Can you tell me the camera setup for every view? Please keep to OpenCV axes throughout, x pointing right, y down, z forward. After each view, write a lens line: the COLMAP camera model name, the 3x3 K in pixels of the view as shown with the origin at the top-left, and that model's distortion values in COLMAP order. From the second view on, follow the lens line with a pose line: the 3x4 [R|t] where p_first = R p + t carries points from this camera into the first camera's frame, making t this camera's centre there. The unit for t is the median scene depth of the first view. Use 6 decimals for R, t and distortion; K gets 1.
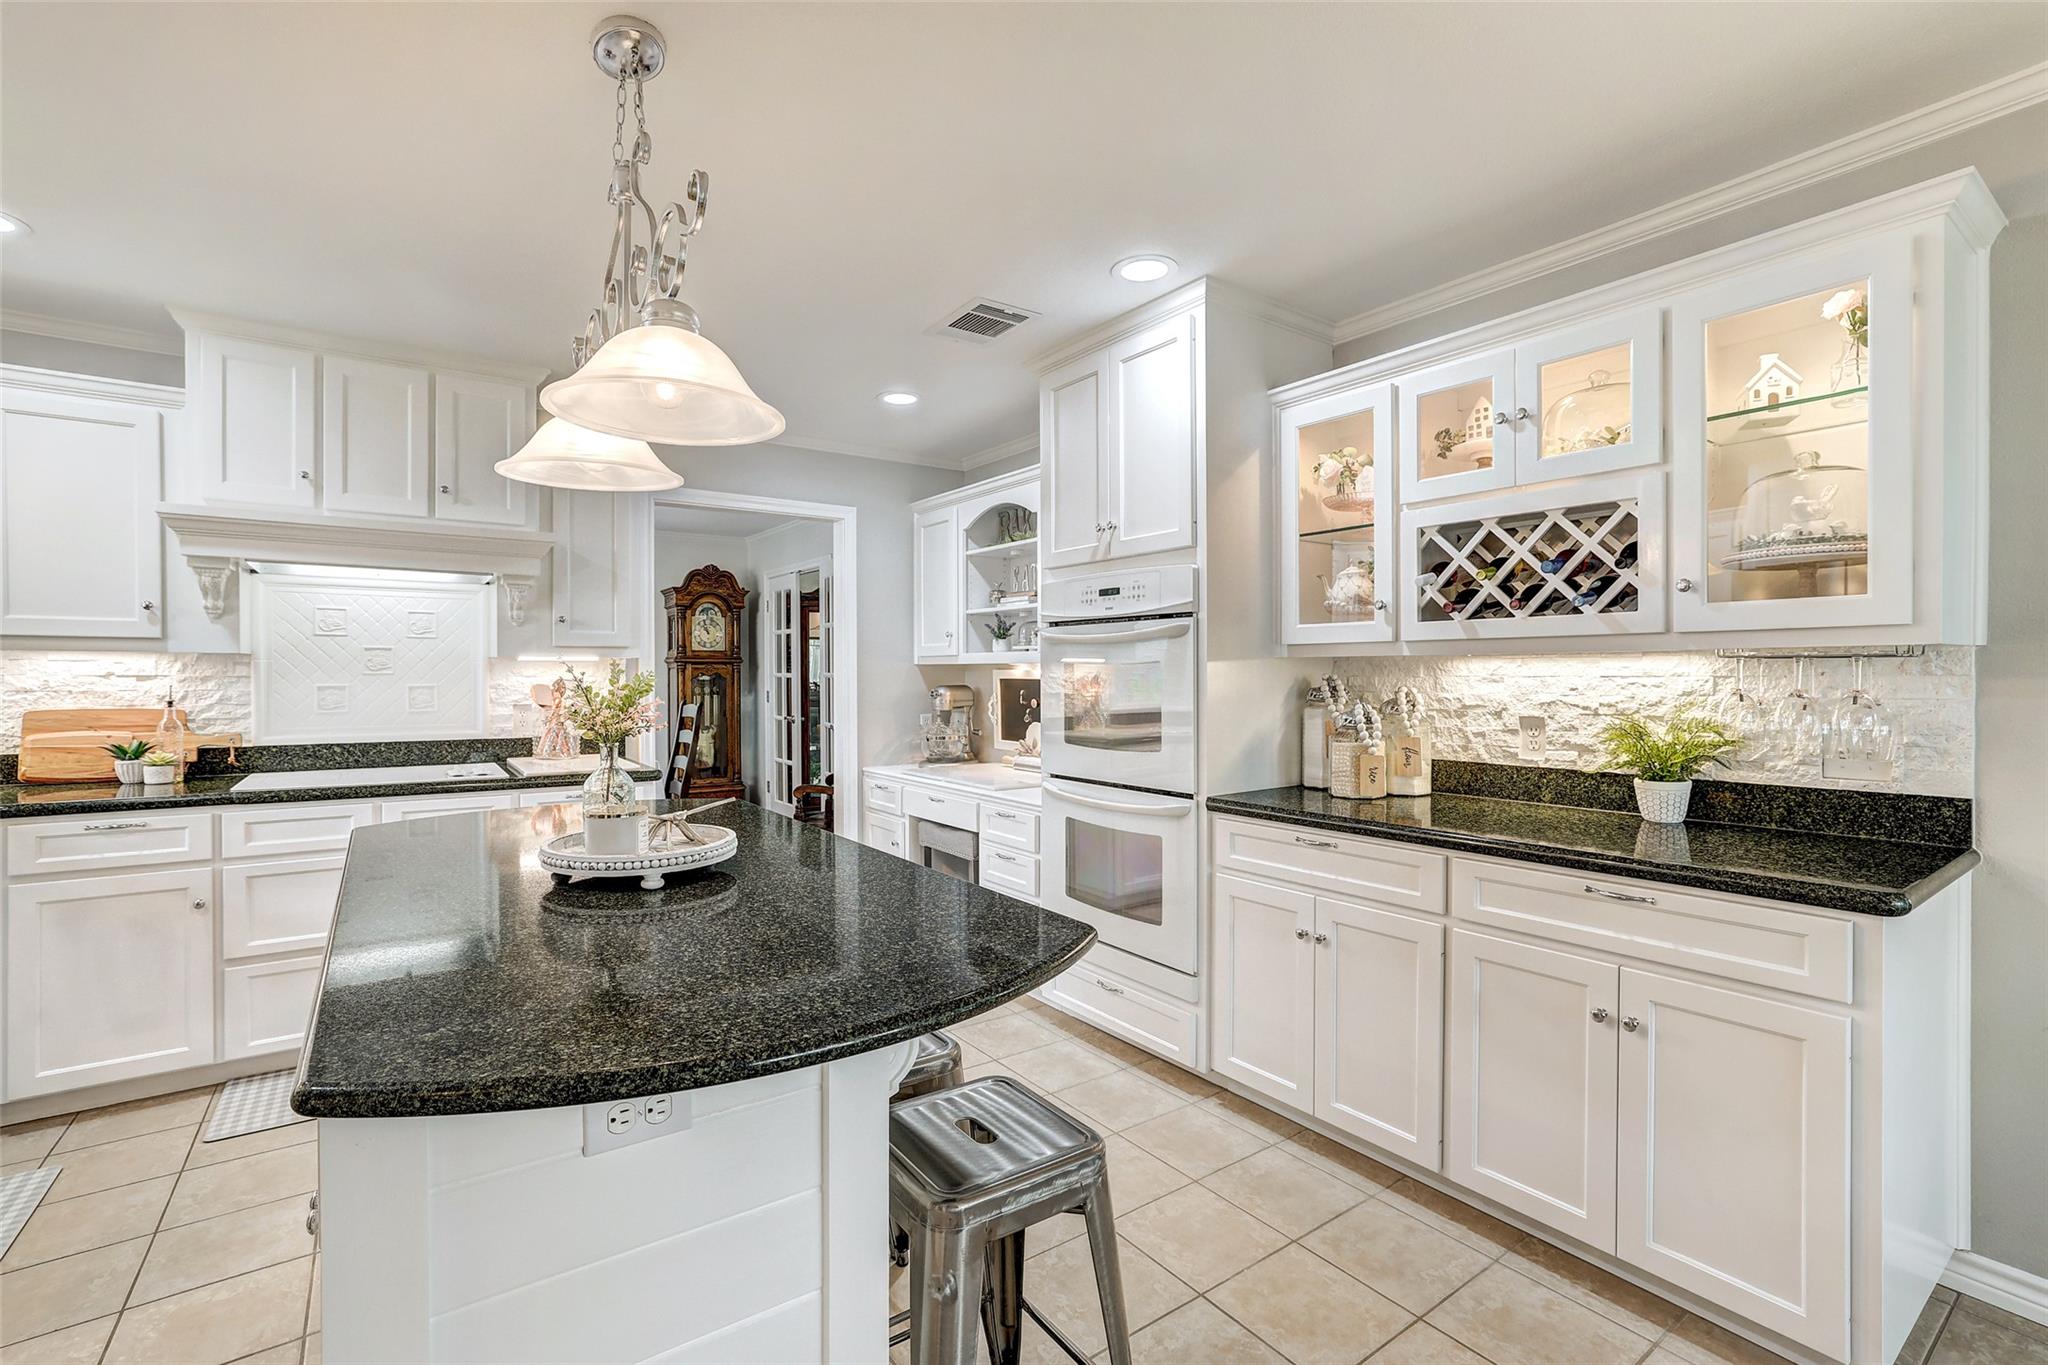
lens RADIAL K [[886.8, 0, 1021.1], [0, 886.8, 679.9], [0, 0, 1]] dist [-0.012028, 0.000482]
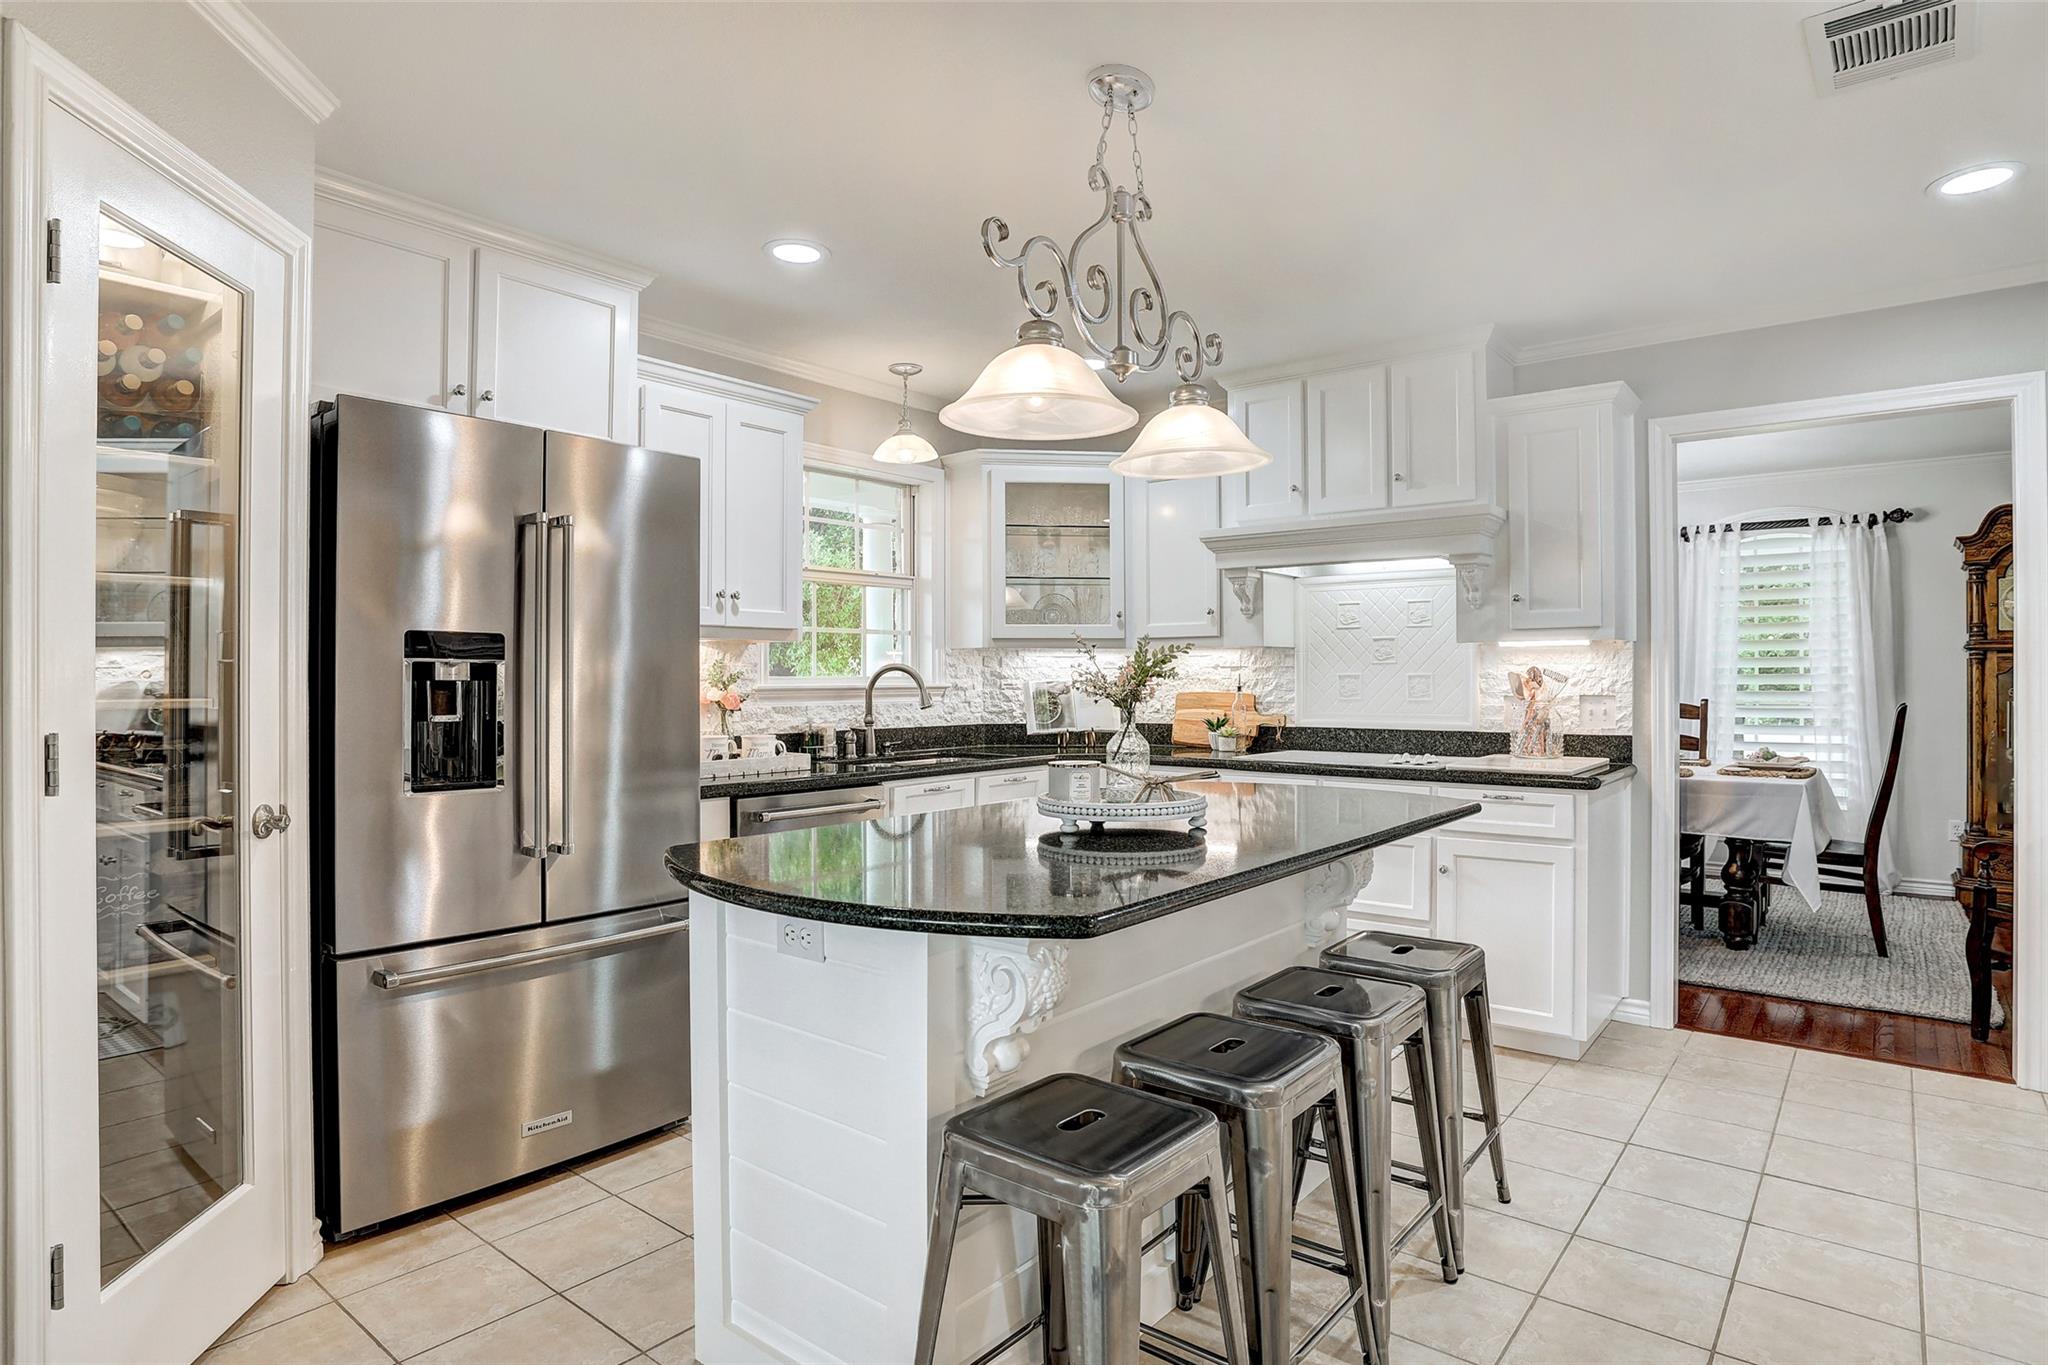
lens RADIAL K [[1111.6, 0, 1024.8], [0, 1111.6, 678.0], [0, 0, 1]] dist [-0.036714, -0.000548]
pose [[0.281560, -0.005952, -0.959525, 0.439934], [-0.004961, 0.999958, -0.007659, 0.024486], [0.959531, 0.006917, 0.281519, 0.246400]]
